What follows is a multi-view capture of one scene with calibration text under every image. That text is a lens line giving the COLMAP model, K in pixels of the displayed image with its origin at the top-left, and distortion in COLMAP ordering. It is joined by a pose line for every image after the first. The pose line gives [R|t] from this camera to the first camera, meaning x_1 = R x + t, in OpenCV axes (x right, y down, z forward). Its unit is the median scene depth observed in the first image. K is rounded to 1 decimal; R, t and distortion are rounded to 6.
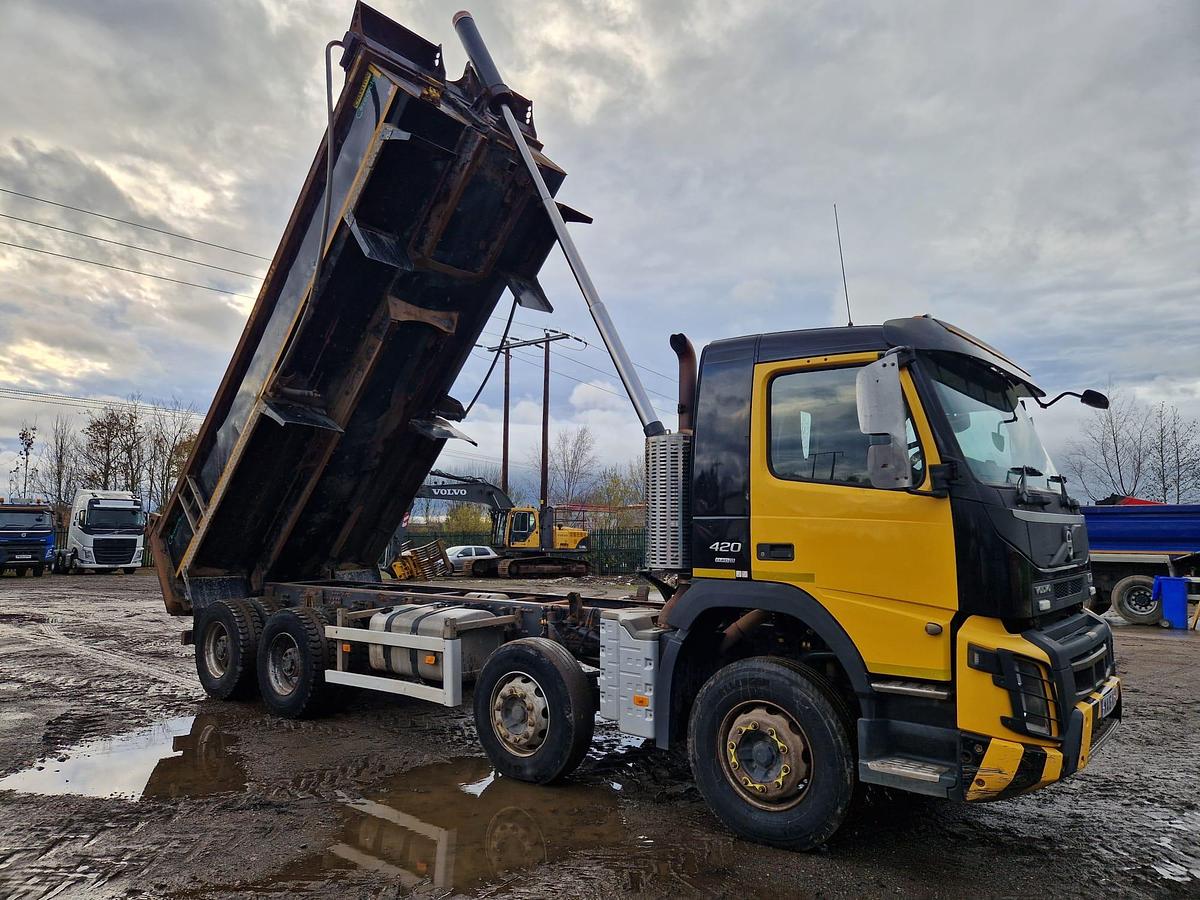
lens RADIAL K [[792.5, 0, 609.3], [0, 792.5, 447.9], [0, 0, 1]] dist [0.070462, -0.047418]
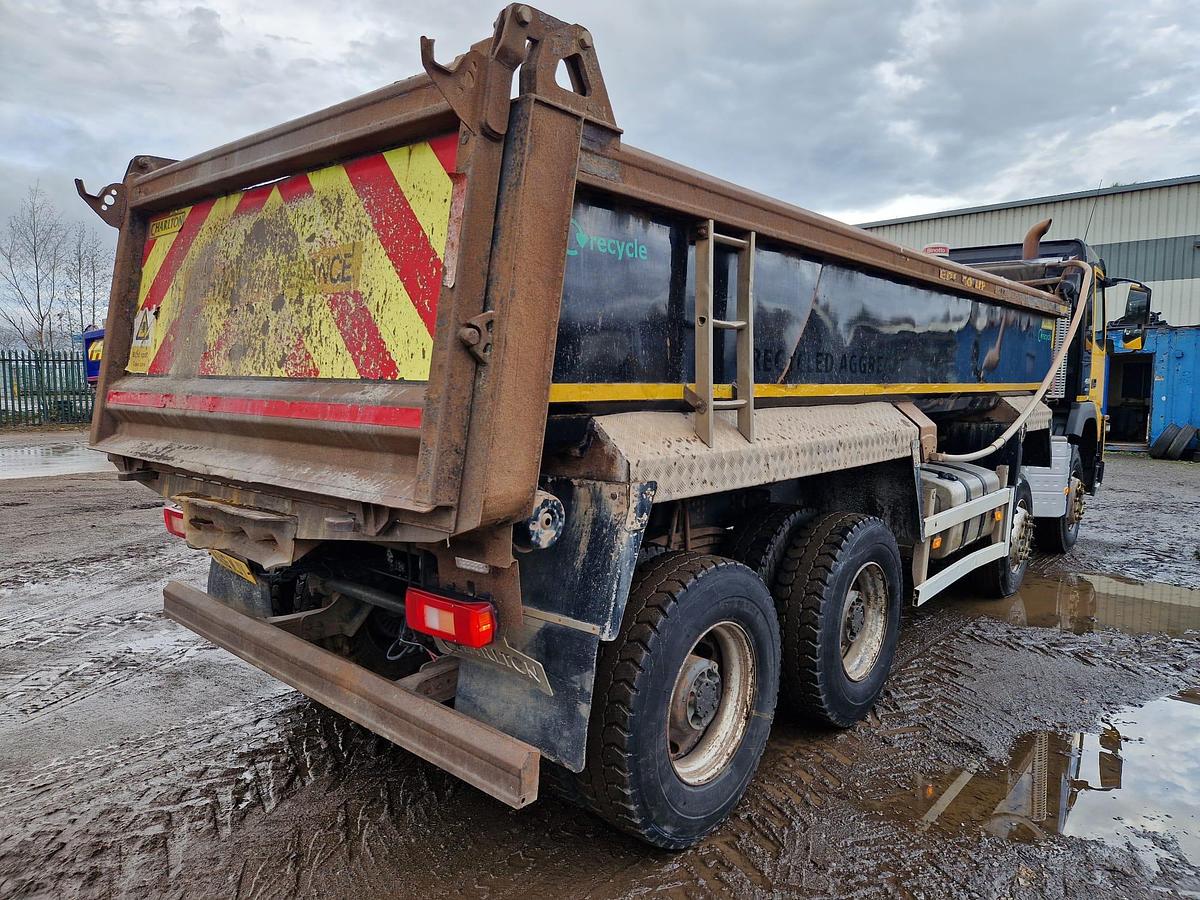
lens RADIAL K [[803.1, 0, 604.5], [0, 803.1, 442.6], [0, 0, 1]] dist [0.076751, -0.062656]
pose [[0.021233, -0.090326, 0.995686, -1.272189], [-0.116847, 0.988861, 0.092199, 0.177546], [-0.992923, -0.118301, 0.010442, 1.634834]]
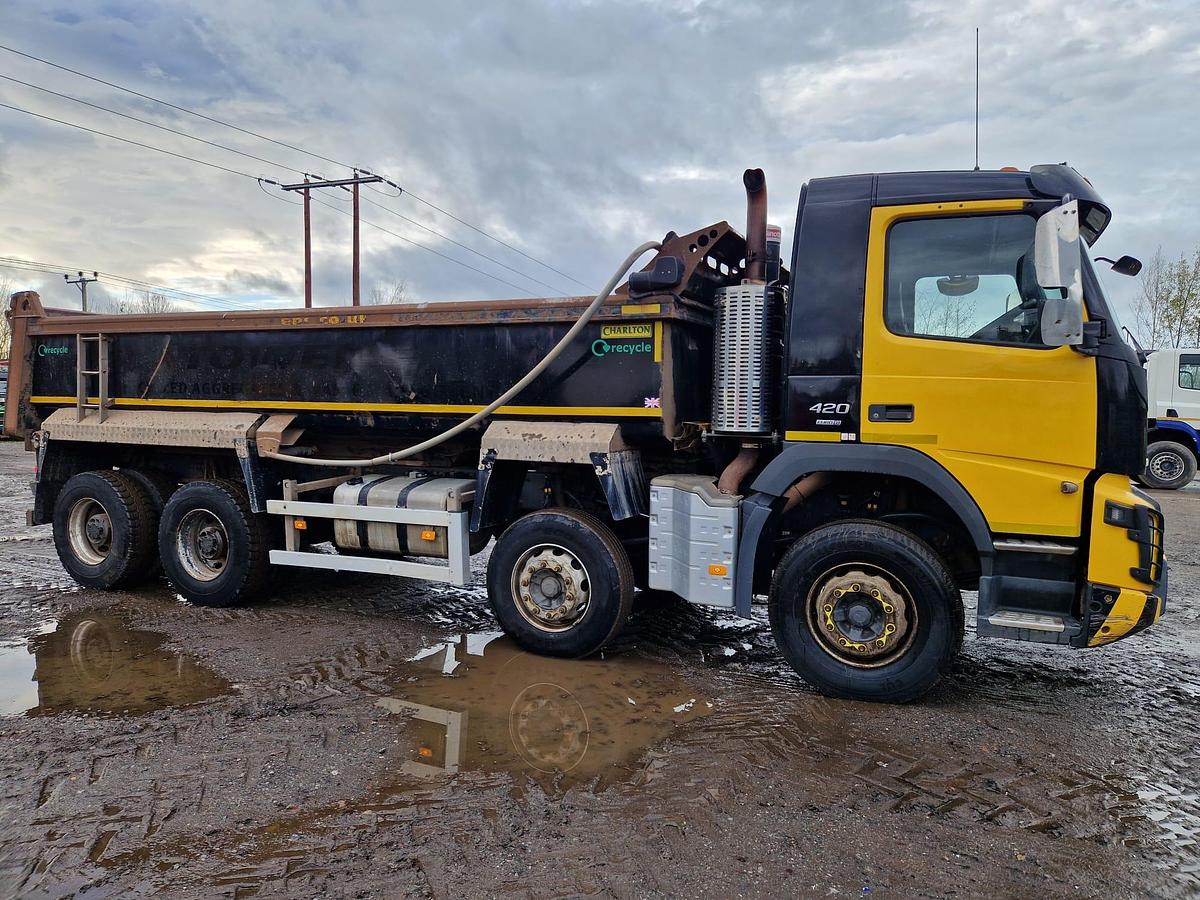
lens RADIAL K [[793.6, 0, 614.0], [0, 793.6, 440.7], [0, 0, 1]] dist [0.080880, -0.060353]
pose [[0.963901, -0.008573, 0.266123, -0.298235], [-0.034082, 0.987287, 0.155251, 0.021241], [-0.264071, -0.158717, 0.951355, 0.141432]]
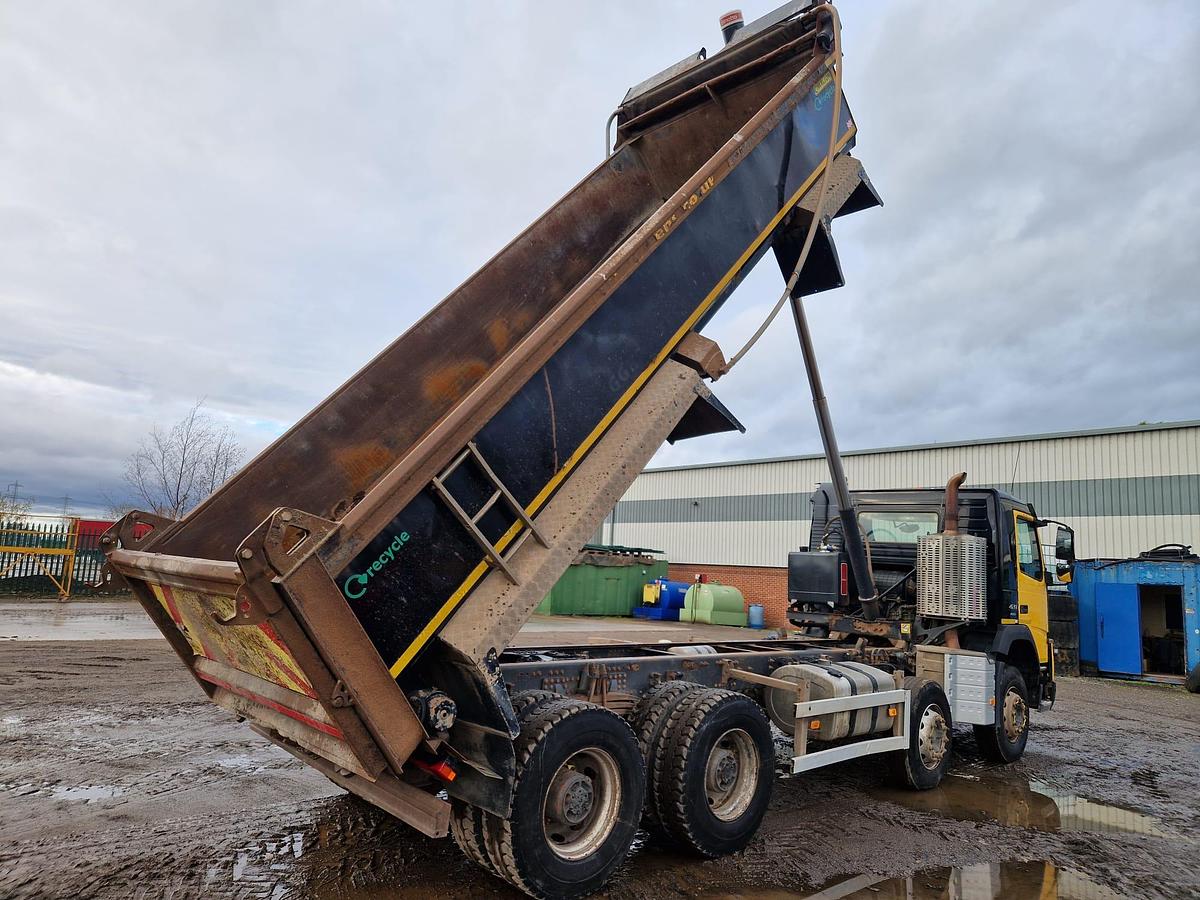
lens RADIAL K [[800.1, 0, 600.0], [0, 800.1, 450.0], [0, 0, 1]] dist [0.083922, -0.073062]
pose [[0.124951, 0.143057, 0.981795, -1.608289], [-0.166740, 0.978504, -0.121357, 0.134816], [-0.978052, -0.148541, 0.146119, 1.465091]]
